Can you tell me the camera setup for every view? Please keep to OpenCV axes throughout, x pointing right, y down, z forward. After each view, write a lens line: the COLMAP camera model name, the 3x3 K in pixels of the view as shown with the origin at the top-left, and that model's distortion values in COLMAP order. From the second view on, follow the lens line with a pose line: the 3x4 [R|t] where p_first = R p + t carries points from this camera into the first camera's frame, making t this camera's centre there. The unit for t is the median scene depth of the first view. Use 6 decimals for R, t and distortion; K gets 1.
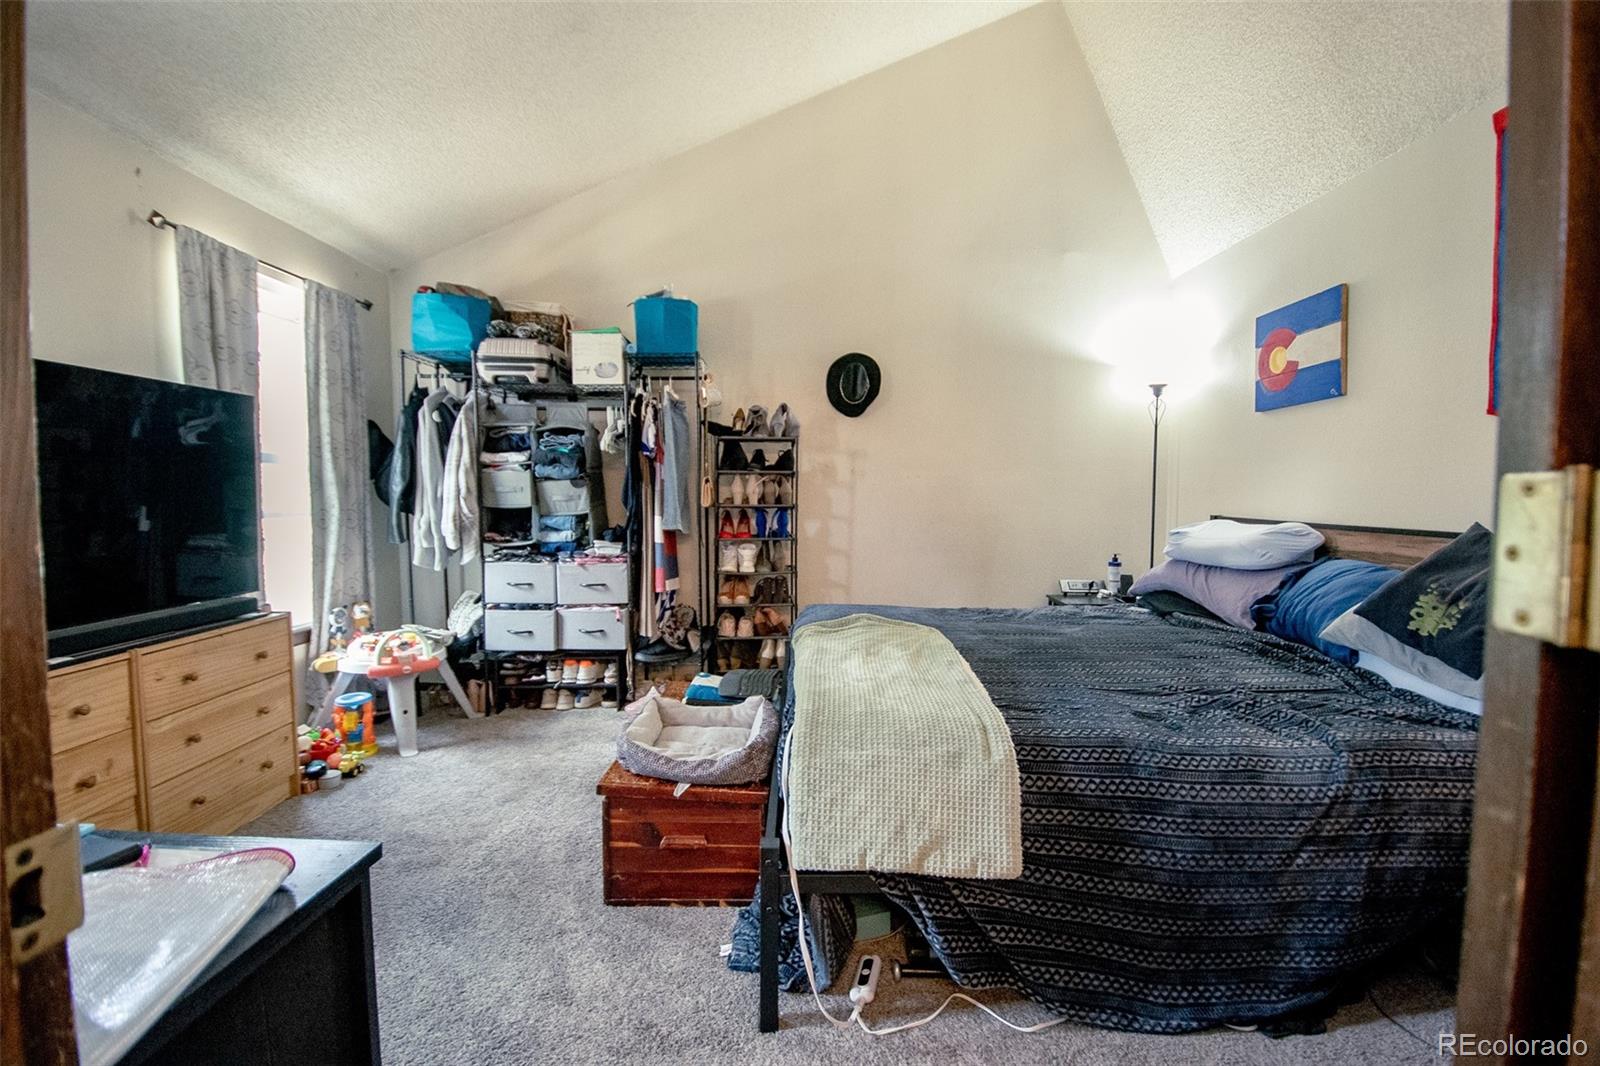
lens RADIAL K [[702.7, 0, 800.5], [0, 702.7, 533.4], [0, 0, 1]] dist [0.006518, -0.016470]
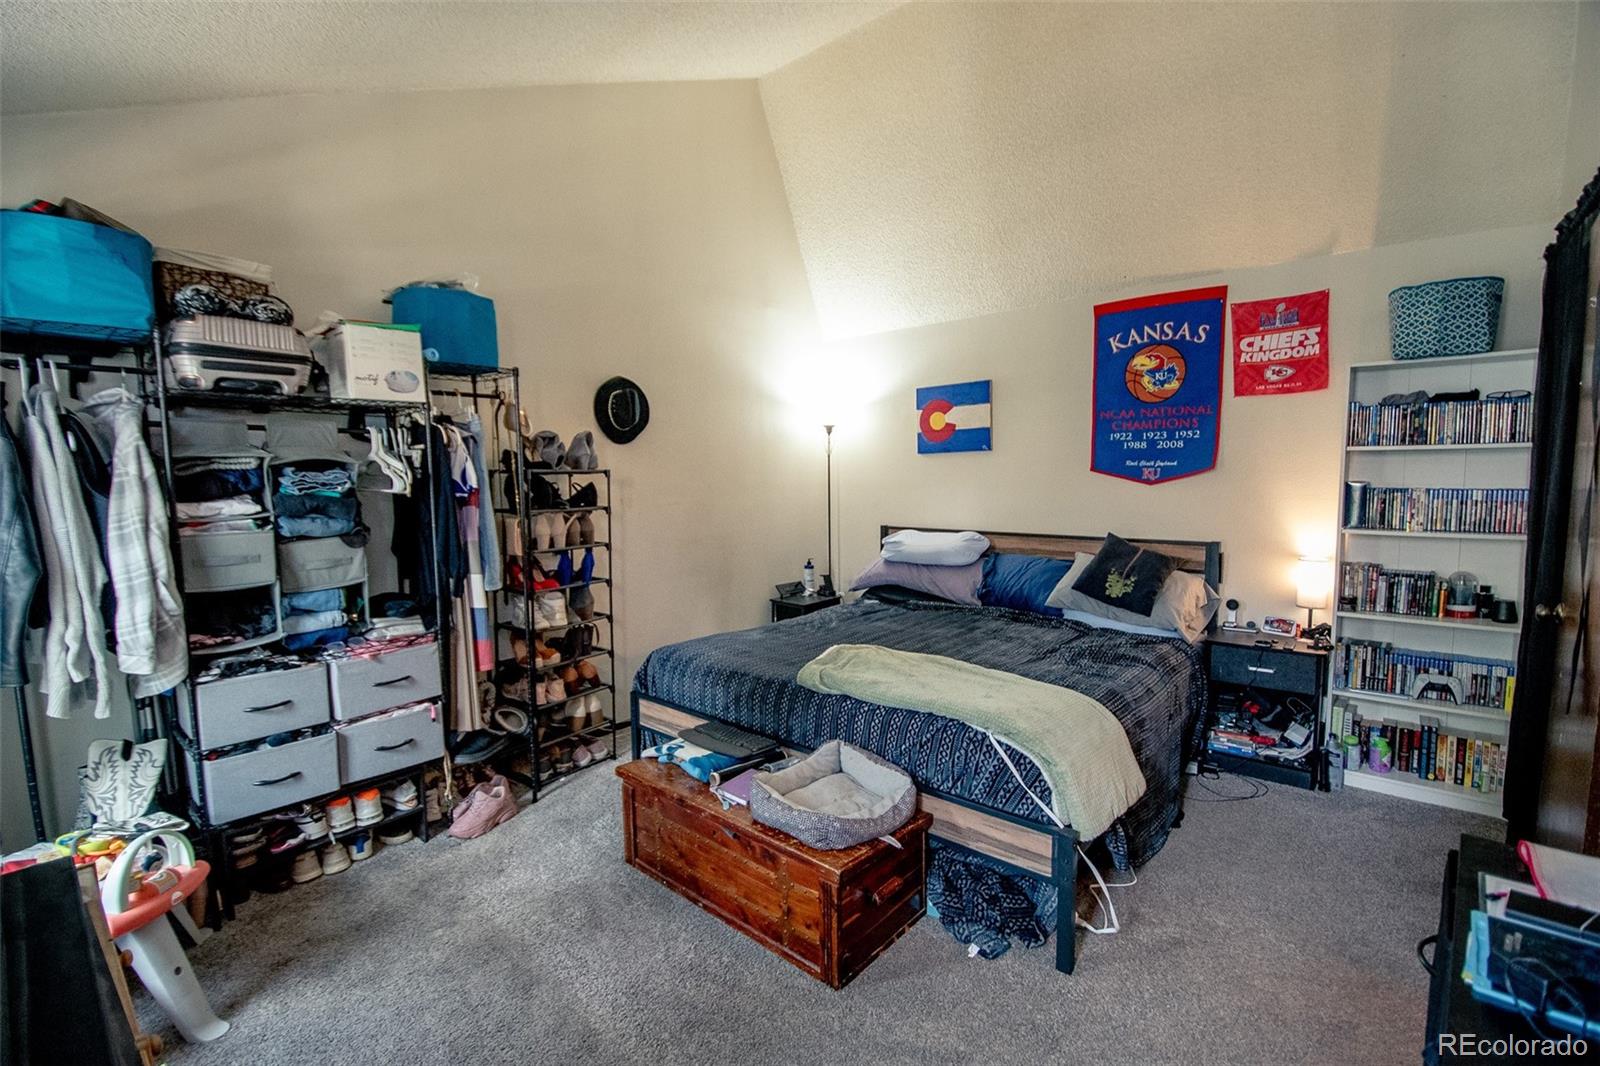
lens RADIAL K [[702.7, 0, 813.4], [0, 702.7, 531.9], [0, 0, 1]] dist [0.006518, -0.016470]
pose [[0.649334, -0.073702, 0.756924, -0.546049], [0.059917, 0.997157, 0.045693, -0.084813], [-0.758139, 0.015683, 0.651904, 0.208248]]
